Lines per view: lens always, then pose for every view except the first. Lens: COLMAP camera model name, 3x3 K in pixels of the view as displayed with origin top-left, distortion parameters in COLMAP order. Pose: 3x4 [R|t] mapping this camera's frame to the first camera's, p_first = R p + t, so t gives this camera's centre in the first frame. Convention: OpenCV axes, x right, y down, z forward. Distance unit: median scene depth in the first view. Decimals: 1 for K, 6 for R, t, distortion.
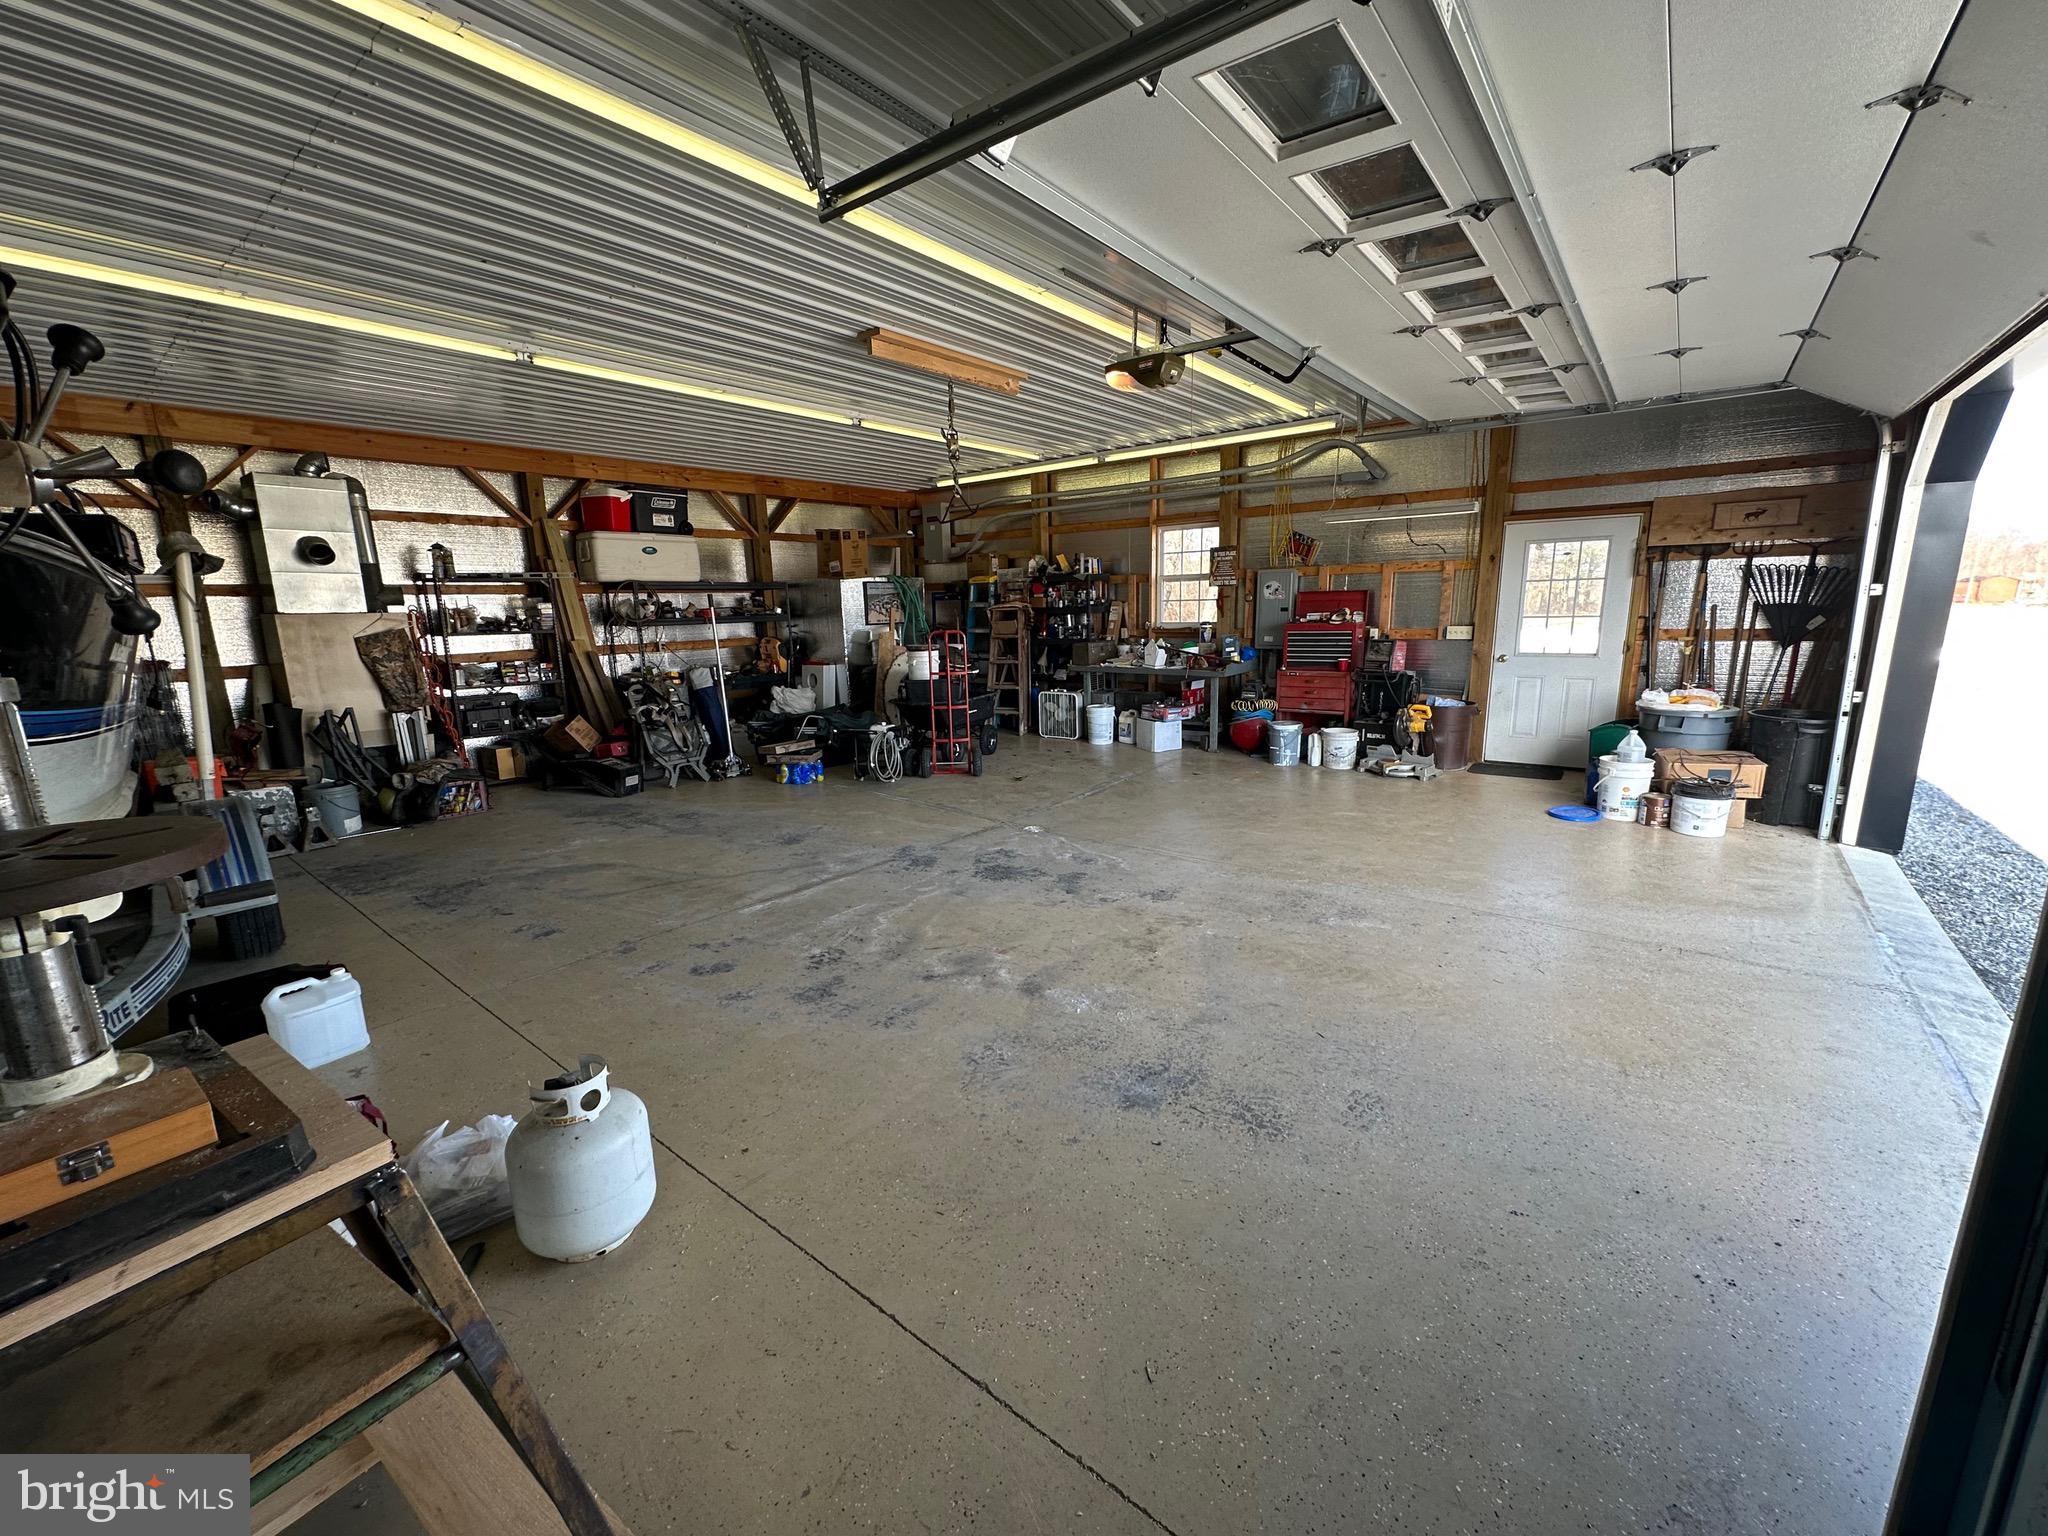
lens RADIAL K [[821.2, 0, 1028.2], [0, 821.2, 765.5], [0, 0, 1]] dist [0.000677, -0.000897]
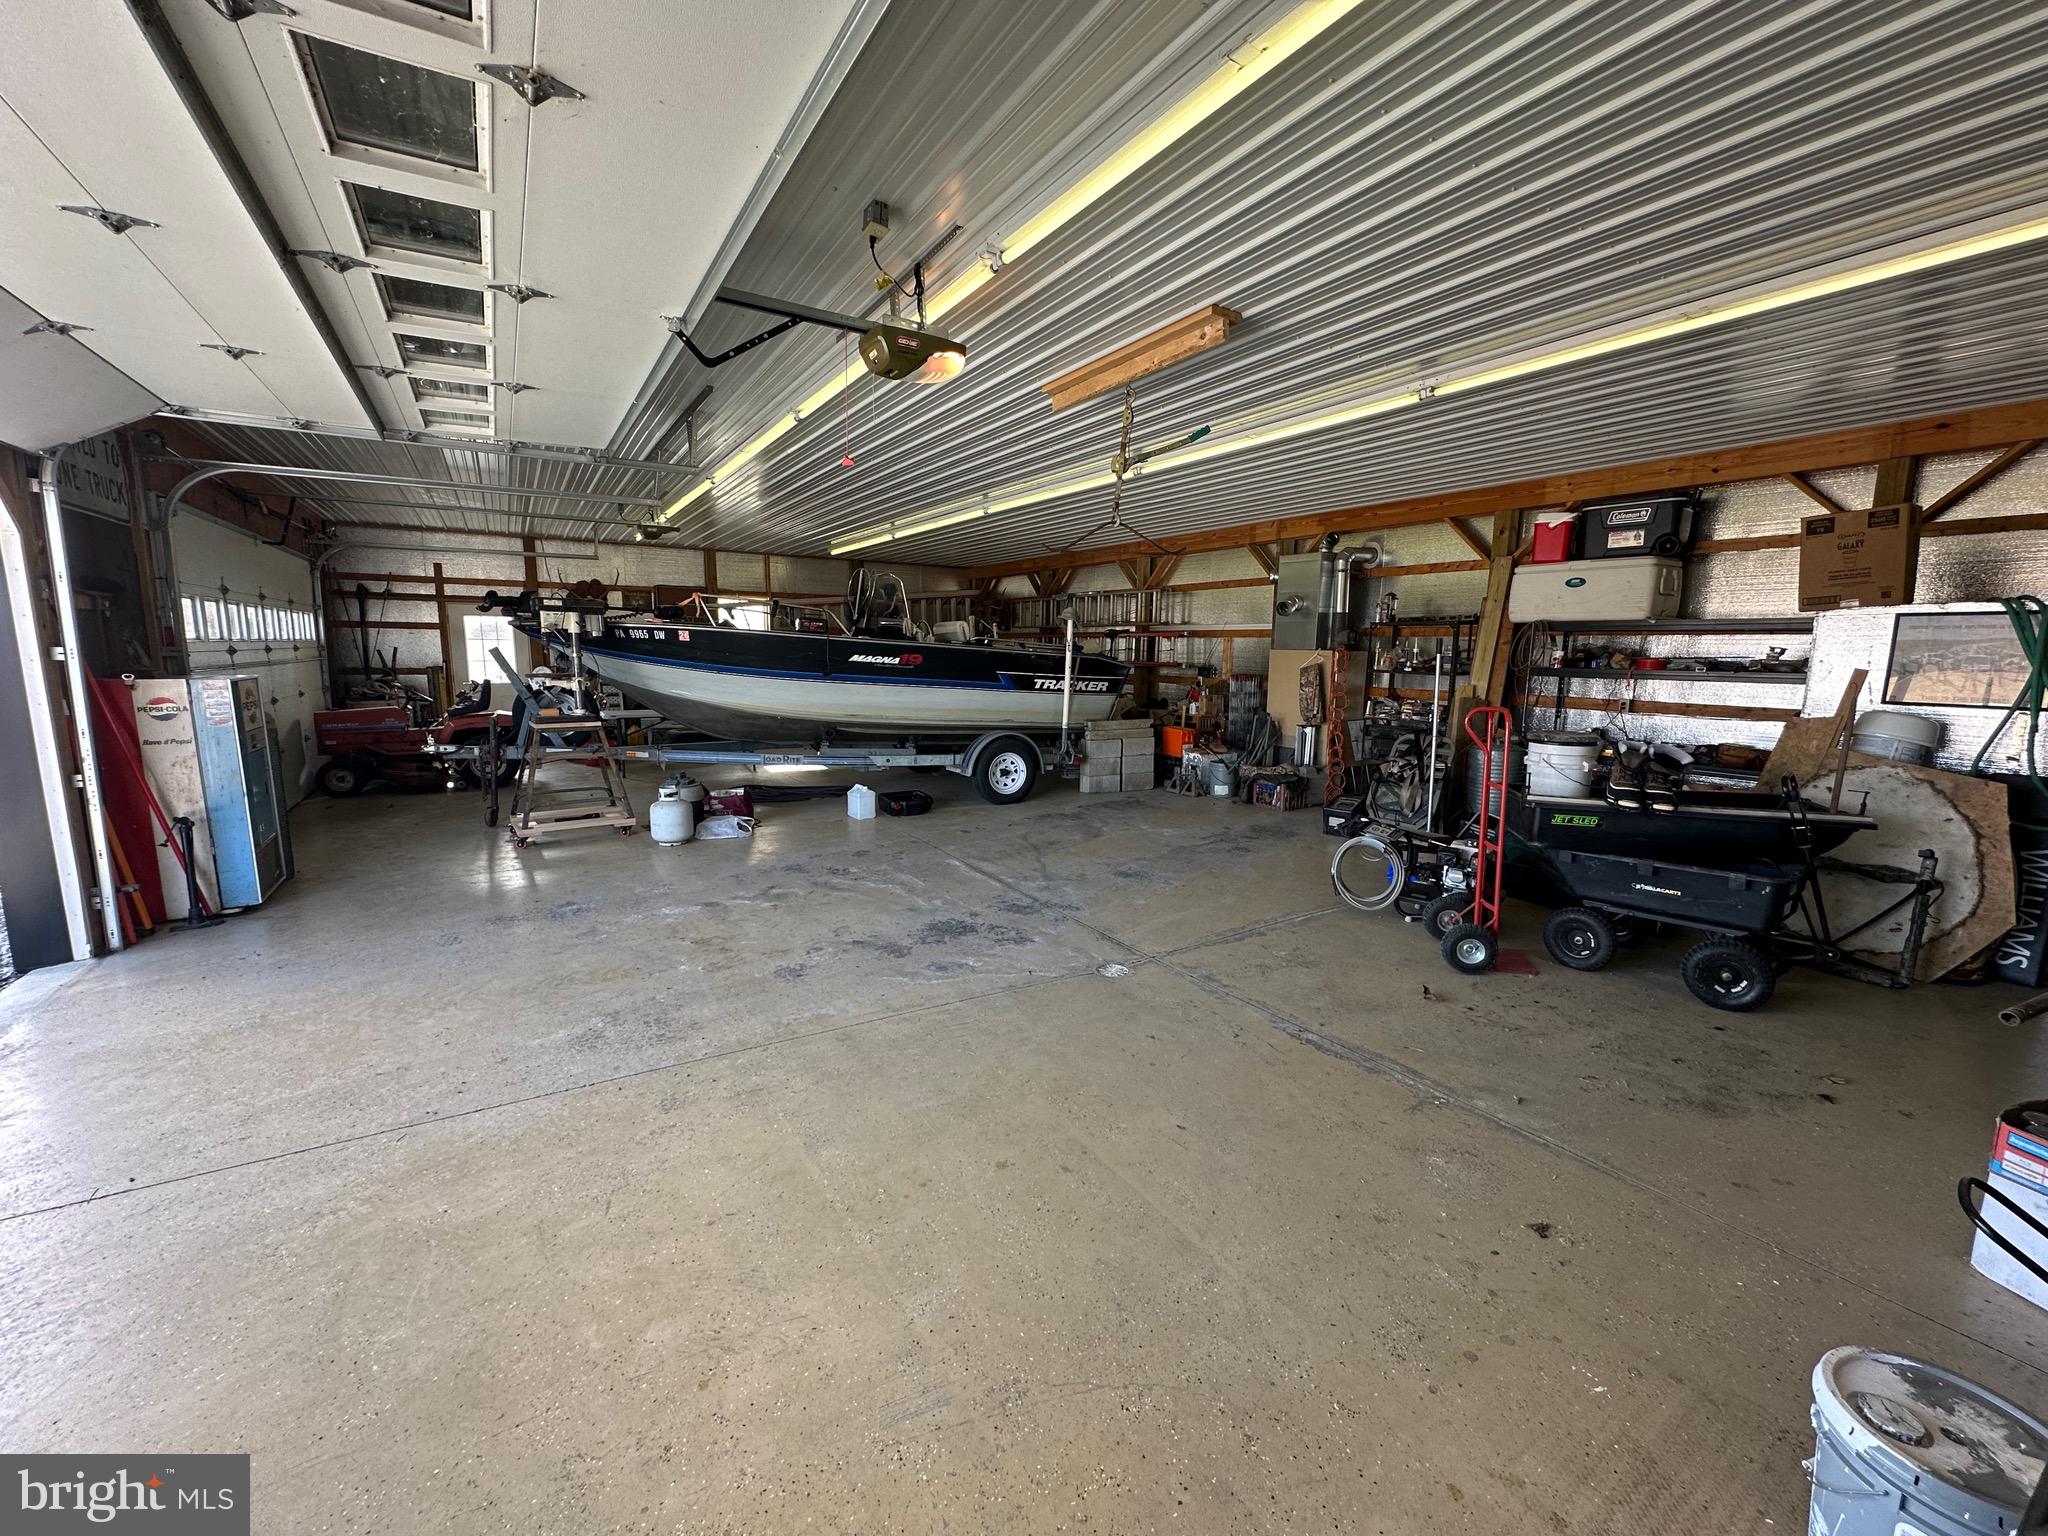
lens RADIAL K [[821.2, 0, 1026.1], [0, 821.2, 768.7], [0, 0, 1]] dist [0.000677, -0.000897]
pose [[-0.336083, 0.159572, -0.928216, 0.793118], [-0.186638, 0.954714, 0.231705, -0.287545], [0.923155, 0.251112, -0.291081, 1.294892]]
